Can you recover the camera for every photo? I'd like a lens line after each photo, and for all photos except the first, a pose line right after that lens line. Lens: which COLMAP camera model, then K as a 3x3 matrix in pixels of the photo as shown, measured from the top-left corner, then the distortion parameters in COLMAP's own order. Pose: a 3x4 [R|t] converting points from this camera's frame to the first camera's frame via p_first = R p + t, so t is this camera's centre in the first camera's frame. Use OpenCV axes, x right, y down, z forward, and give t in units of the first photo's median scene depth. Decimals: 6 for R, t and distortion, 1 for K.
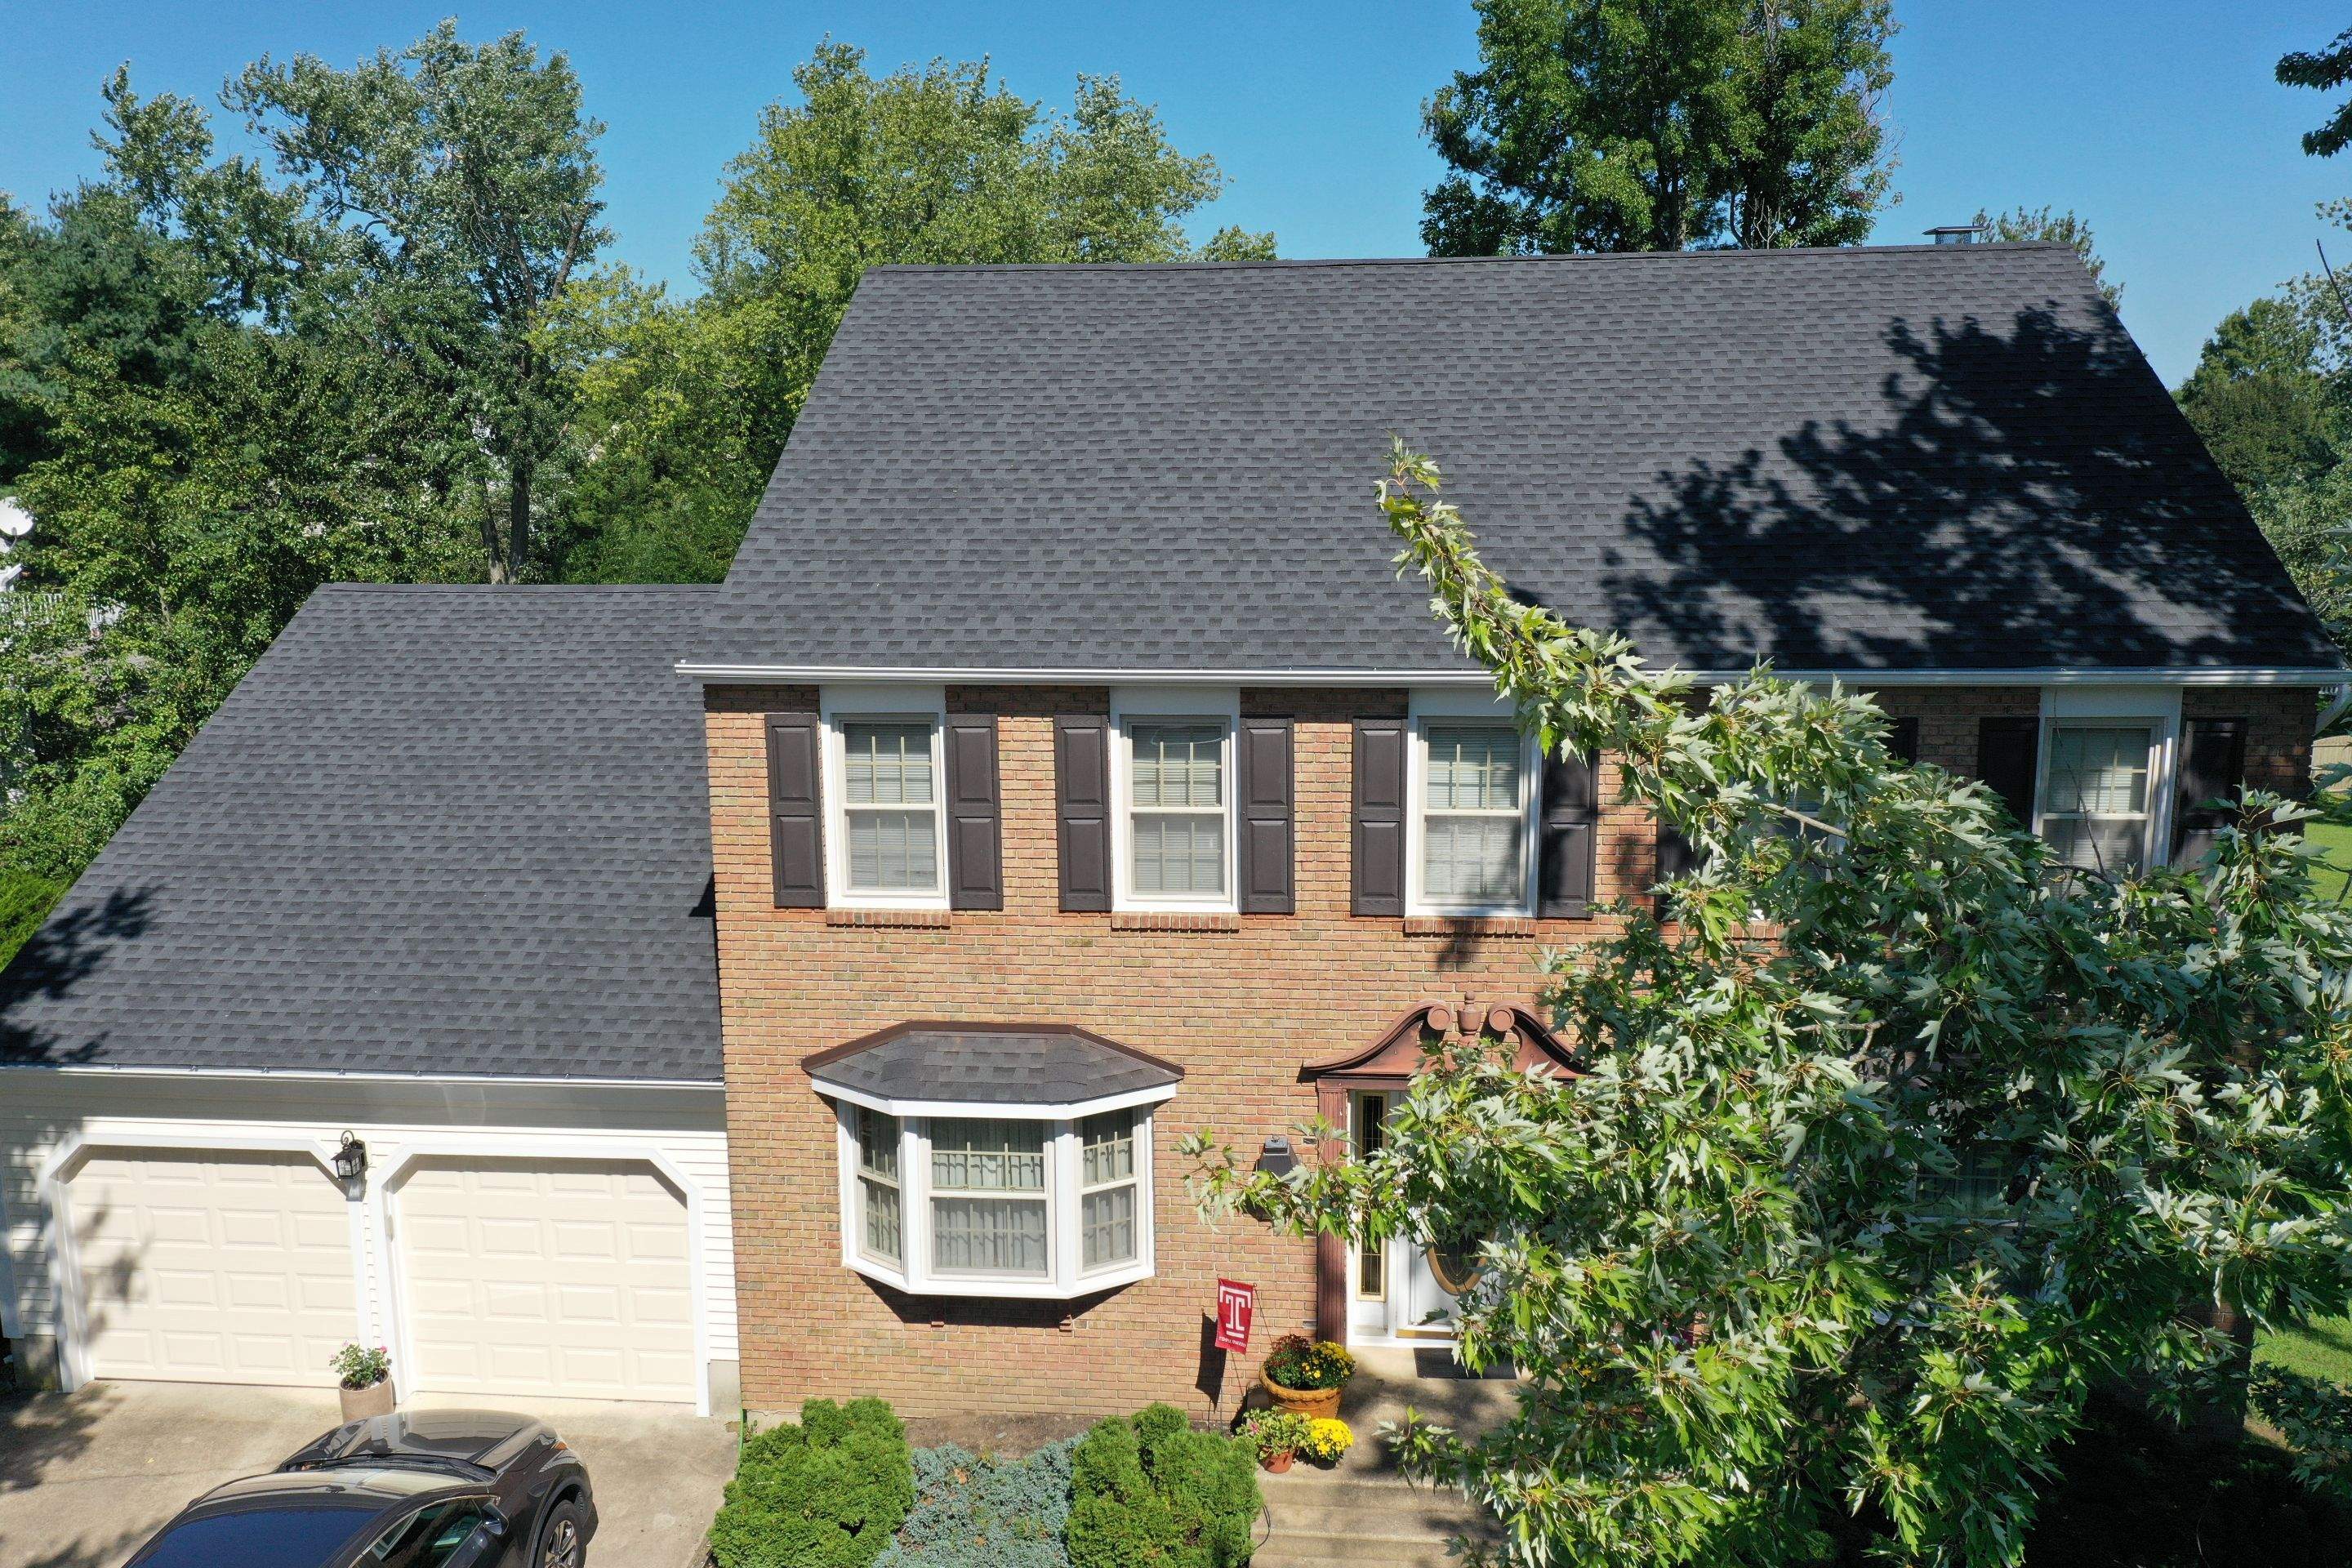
lens RADIAL K [[1863.8, 0, 1173.9], [0, 1863.8, 790.0], [0, 0, 1]] dist [0.015930, -0.004943]
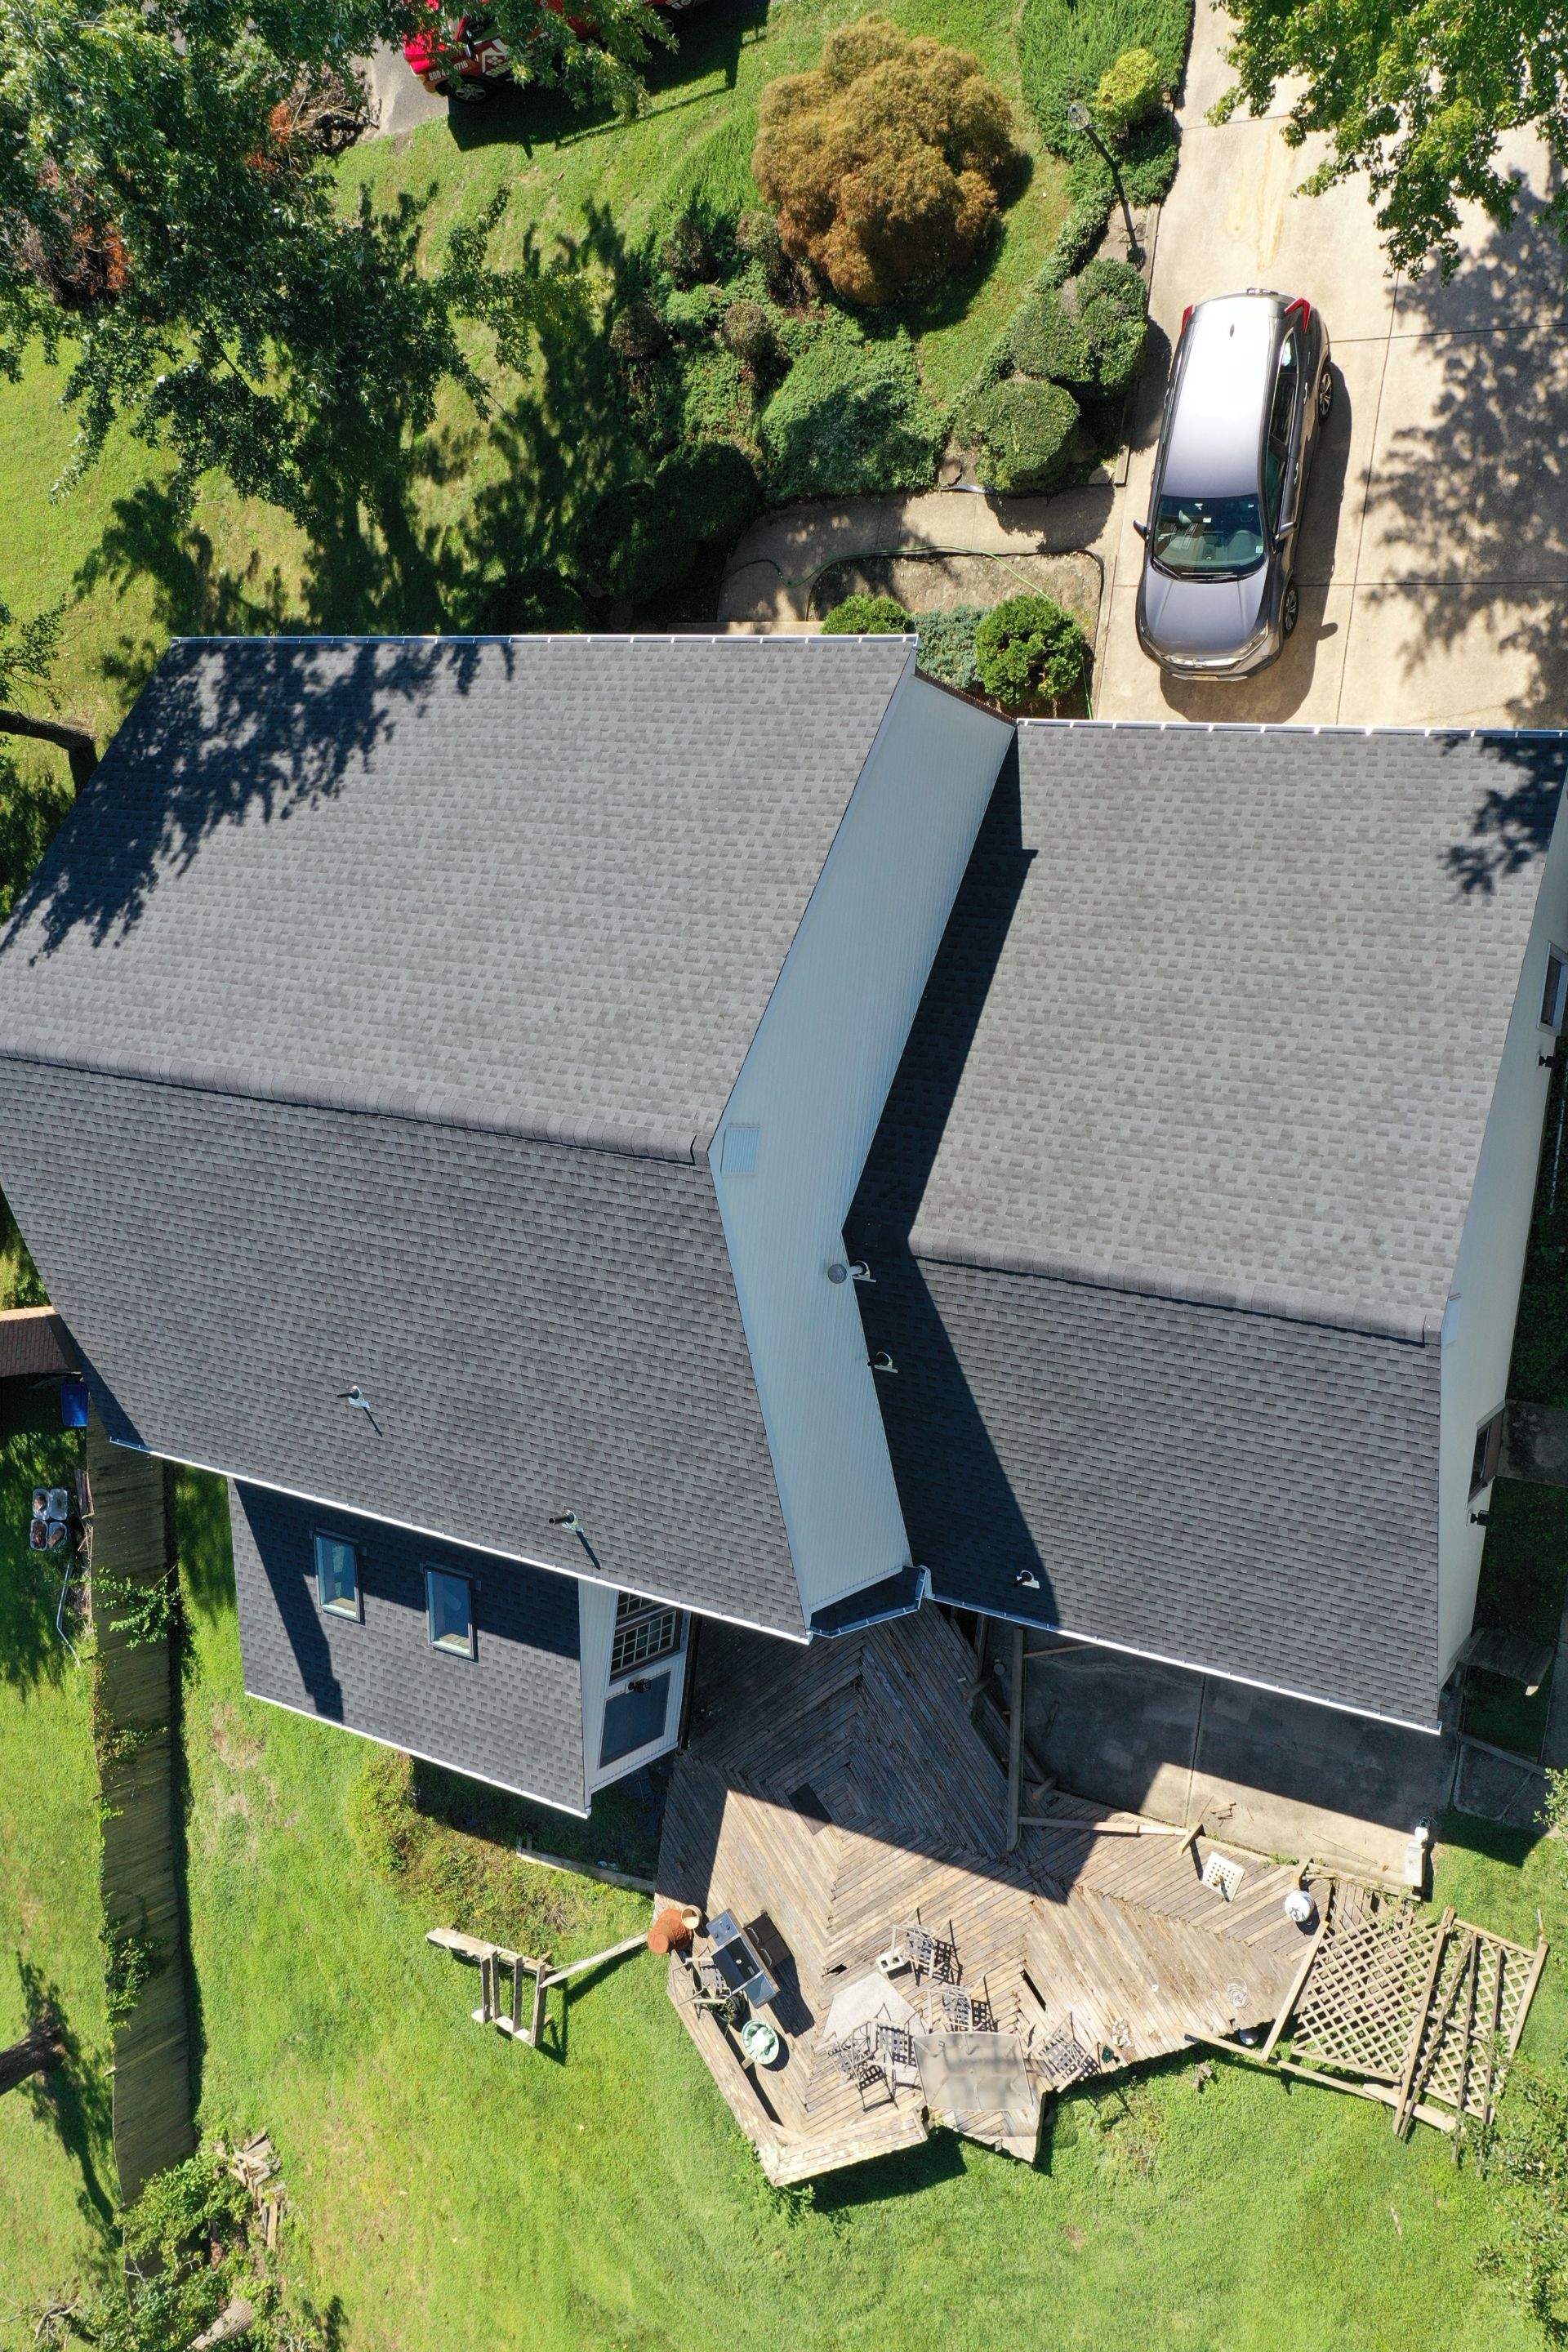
lens RADIAL K [[1863.8, 0, 784.2], [0, 1863.8, 1164.7], [0, 0, 1]] dist [0.015930, -0.004943]
pose [[-0.874012, -0.037748, 0.484435, -0.879290], [0.481516, -0.200962, 0.853086, -1.431040], [0.065151, 0.978871, 0.193819, 1.061638]]
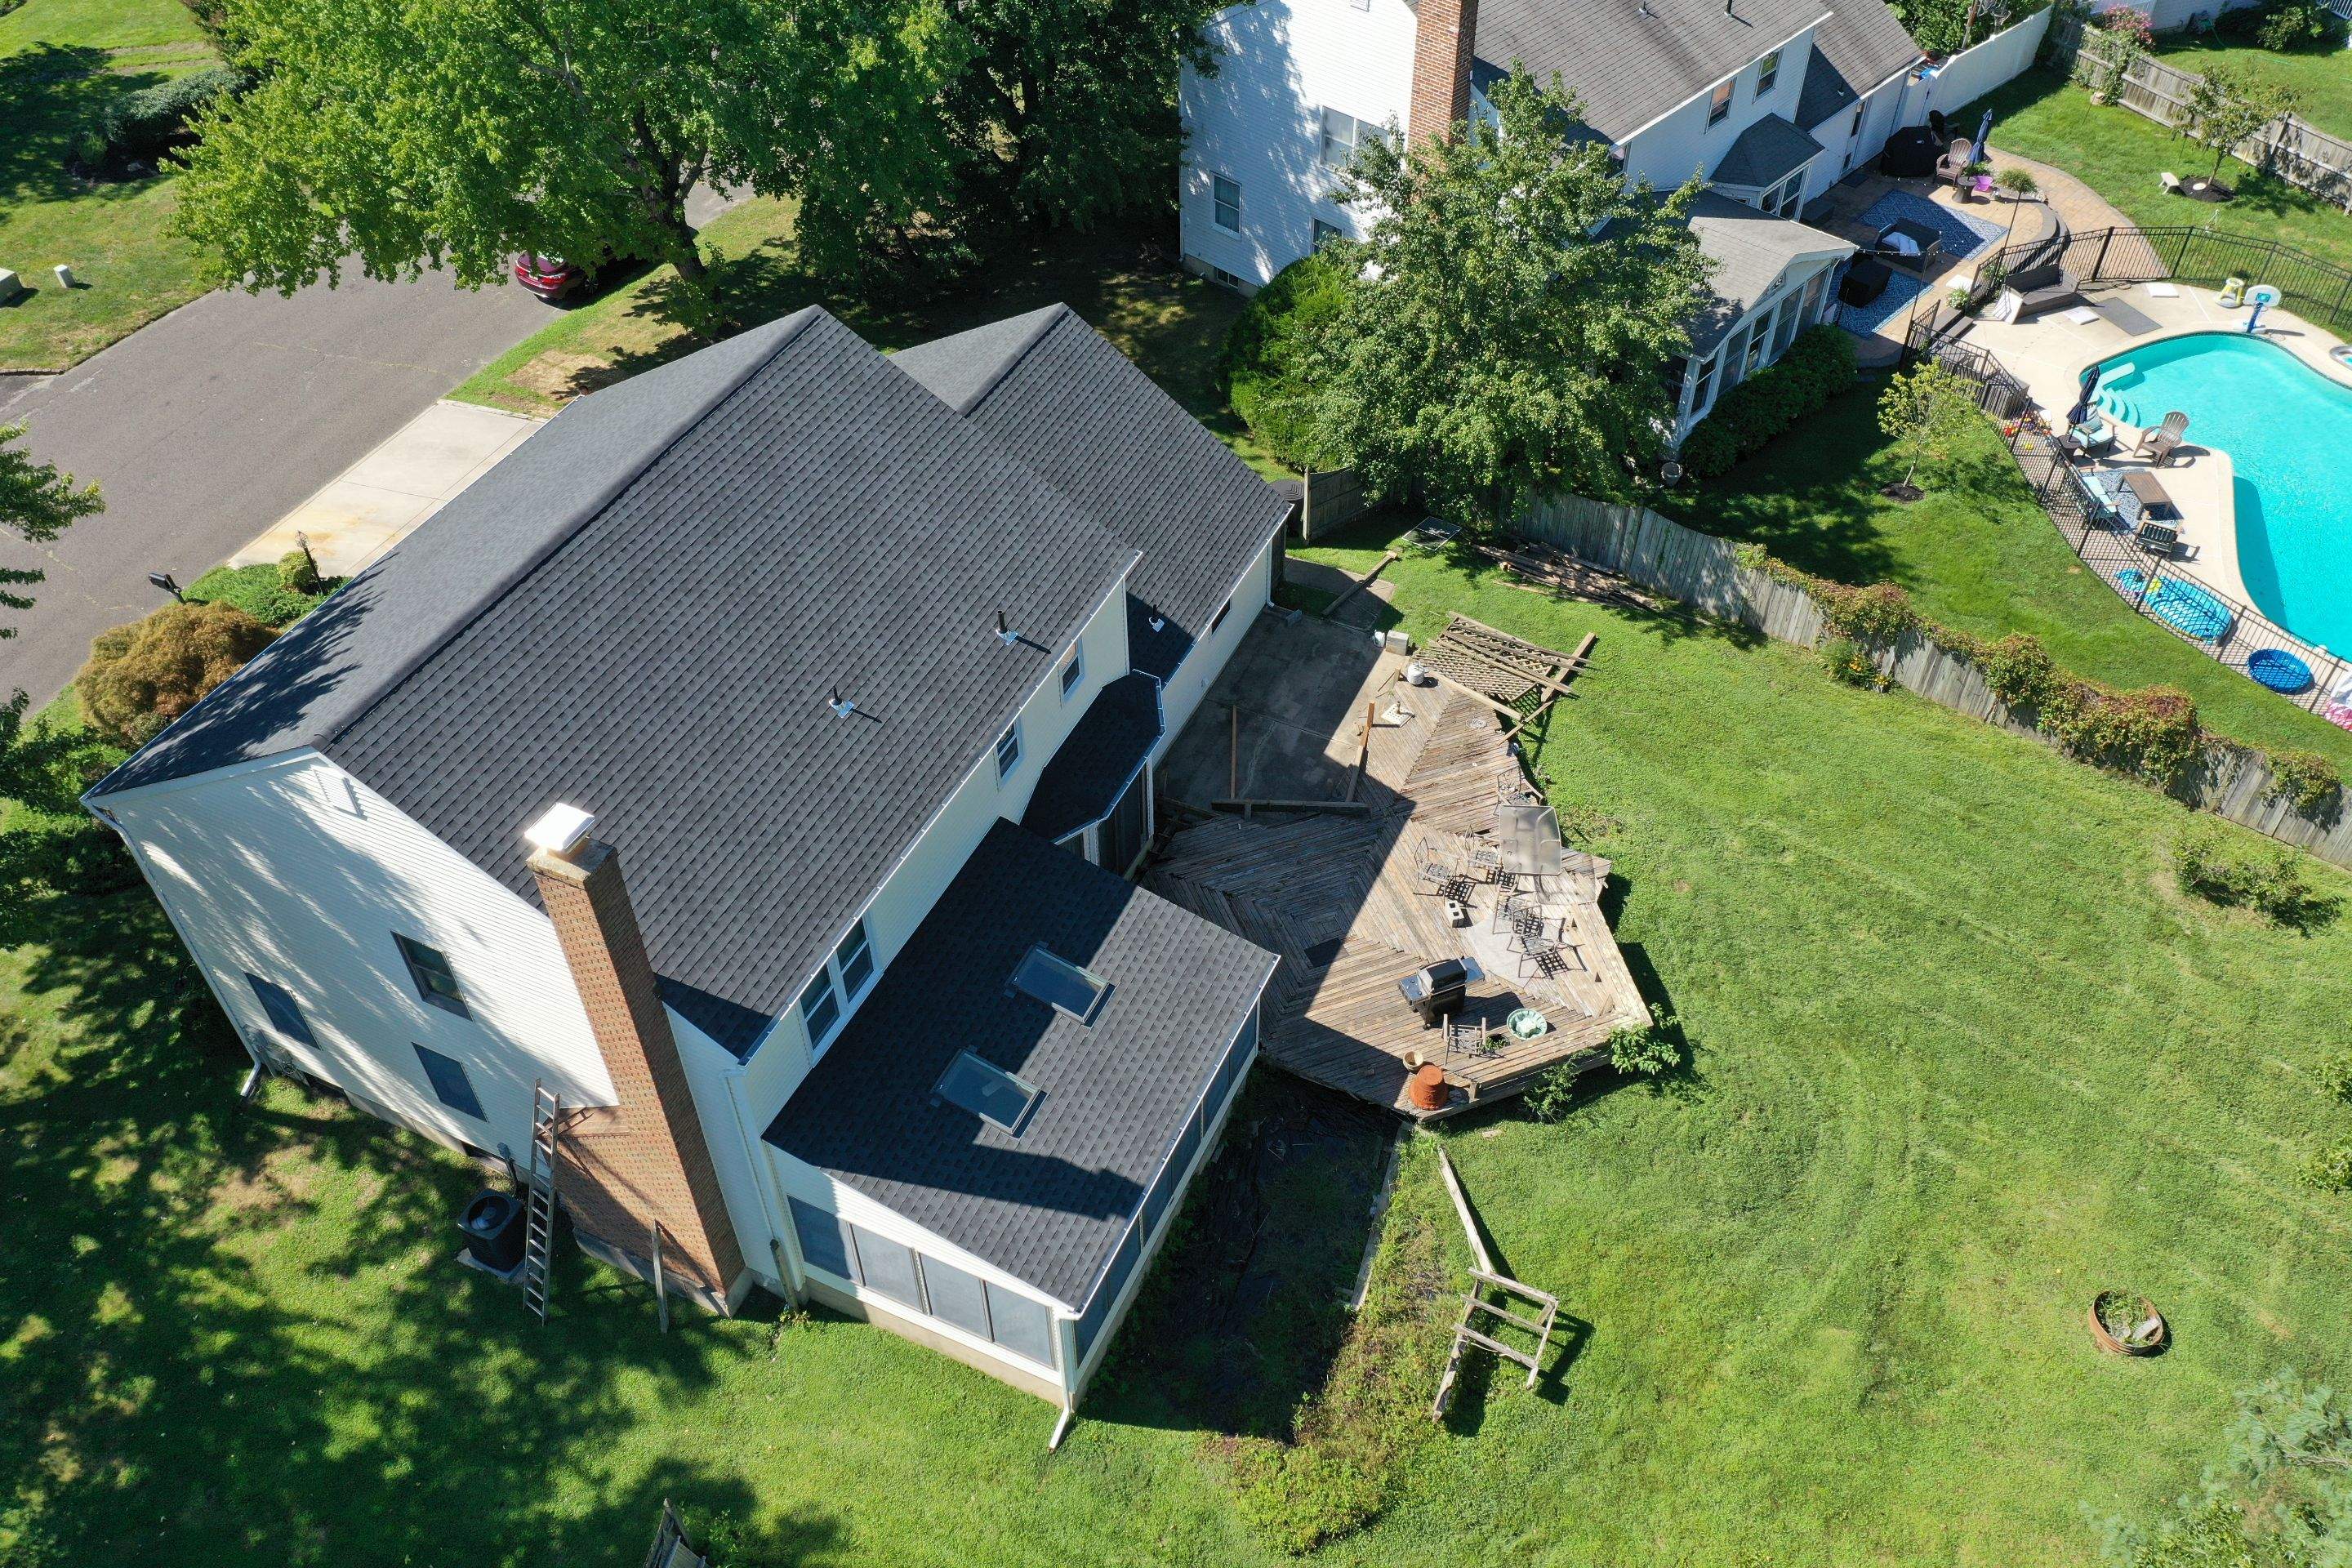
lens RADIAL K [[1863.8, 0, 1177.0], [0, 1863.8, 794.9], [0, 0, 1]] dist [0.015930, -0.004943]
pose [[-0.338609, 0.676099, -0.654397, 1.414767], [-0.163285, 0.642706, 0.748510, -1.659192], [0.926651, 0.360305, -0.107229, 2.104188]]
